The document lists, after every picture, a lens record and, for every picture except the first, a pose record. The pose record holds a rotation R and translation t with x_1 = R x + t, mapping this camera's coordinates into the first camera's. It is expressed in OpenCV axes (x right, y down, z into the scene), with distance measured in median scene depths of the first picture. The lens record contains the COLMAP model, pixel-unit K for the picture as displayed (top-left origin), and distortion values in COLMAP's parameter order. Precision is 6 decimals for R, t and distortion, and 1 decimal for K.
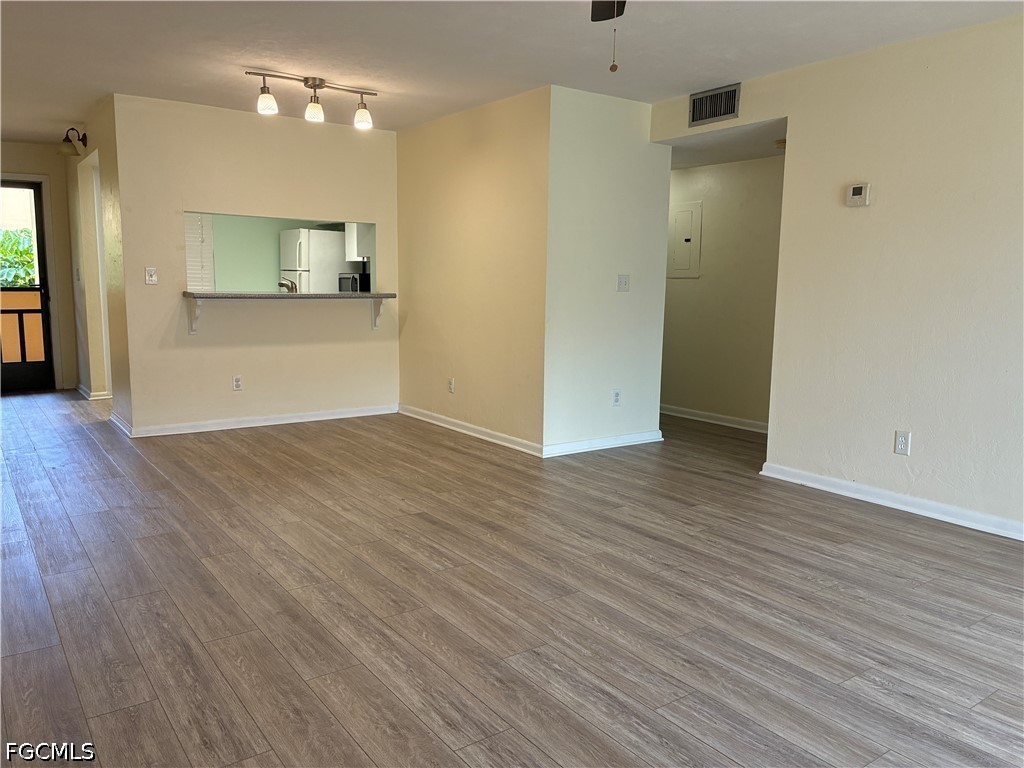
lens RADIAL K [[780.2, 0, 516.9], [0, 780.2, 387.1], [0, 0, 1]] dist [0.065130, -0.093798]
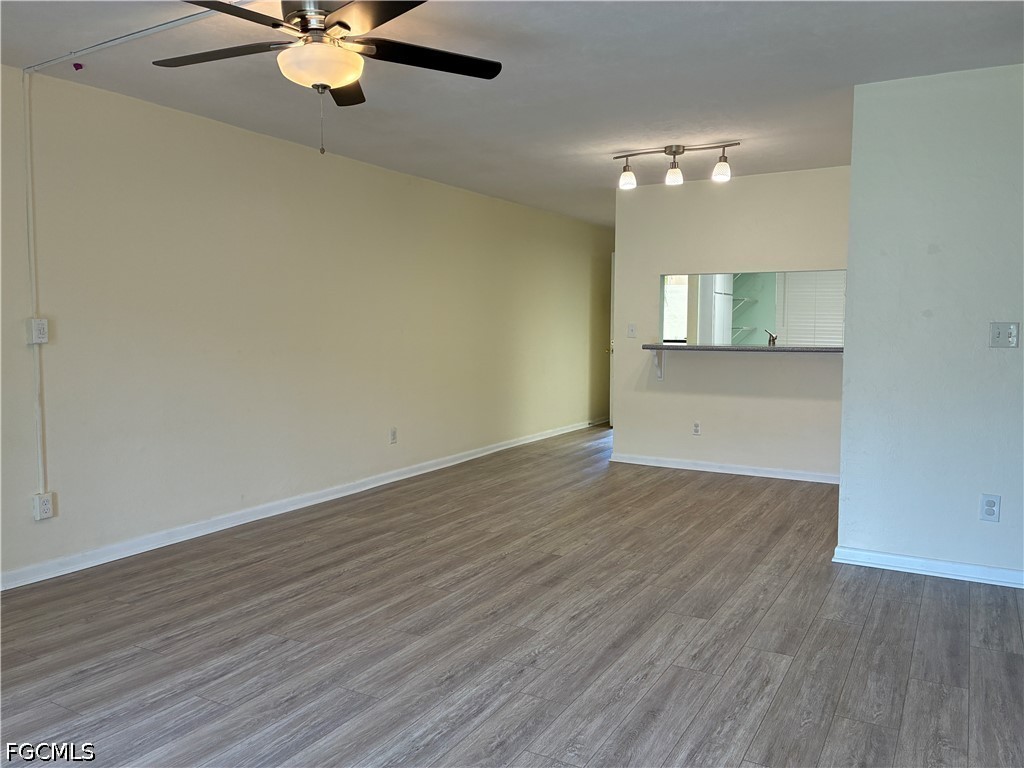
lens RADIAL K [[776.0, 0, 514.0], [0, 776.0, 383.9], [0, 0, 1]] dist [0.038897, -0.041822]
pose [[0.412254, 0.055782, -0.909360, 0.796897], [-0.121599, 0.992563, 0.005759, -0.065462], [0.902918, 0.108203, 0.415971, 0.505903]]
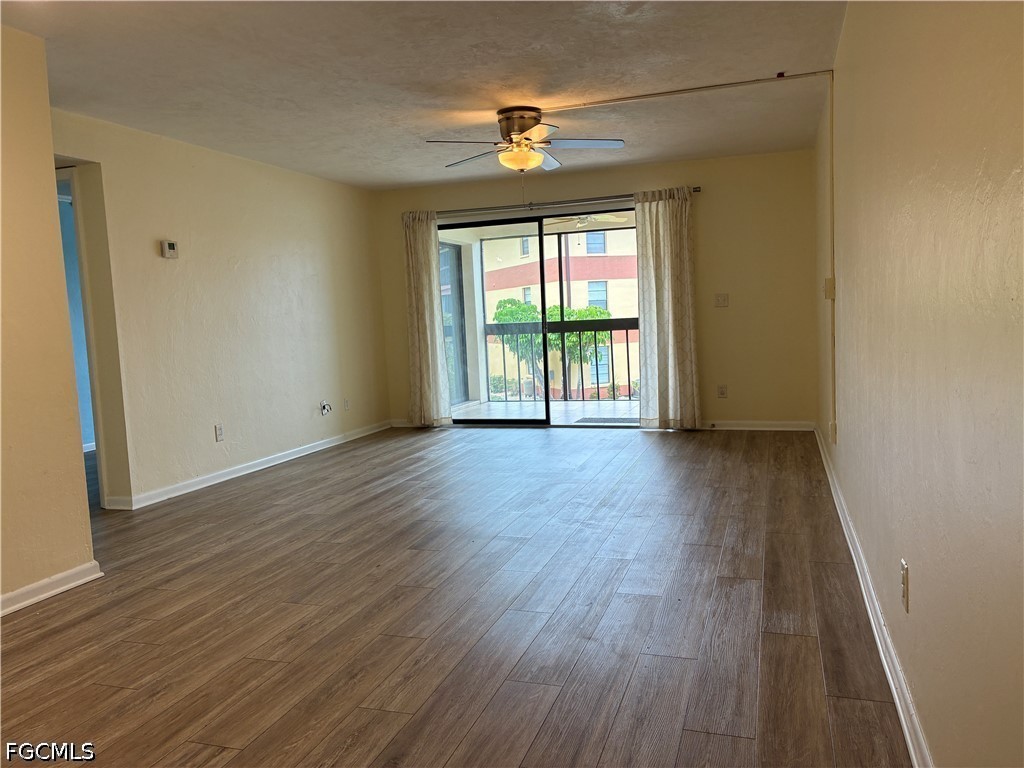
lens RADIAL K [[780.2, 0, 516.9], [0, 780.2, 387.1], [0, 0, 1]] dist [0.065130, -0.093798]
pose [[-0.587649, -0.060042, 0.806885, -0.986556], [0.150080, 0.971849, 0.181619, -0.191810], [-0.795076, 0.227826, -0.562095, 1.427470]]
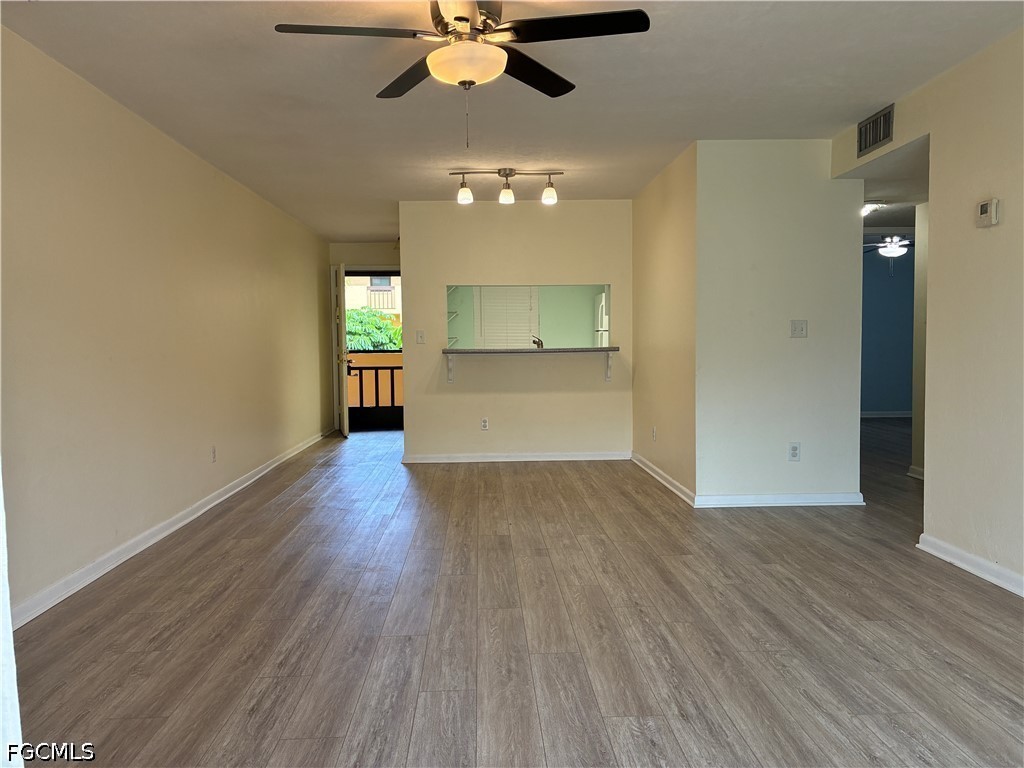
lens RADIAL K [[781.2, 0, 509.0], [0, 781.2, 380.8], [0, 0, 1]] dist [0.036269, -0.037676]
pose [[0.833535, 0.003018, -0.552459, 0.514256], [-0.052183, 0.995944, -0.073291, 0.021888], [0.549997, 0.089920, 0.830312, 0.049954]]
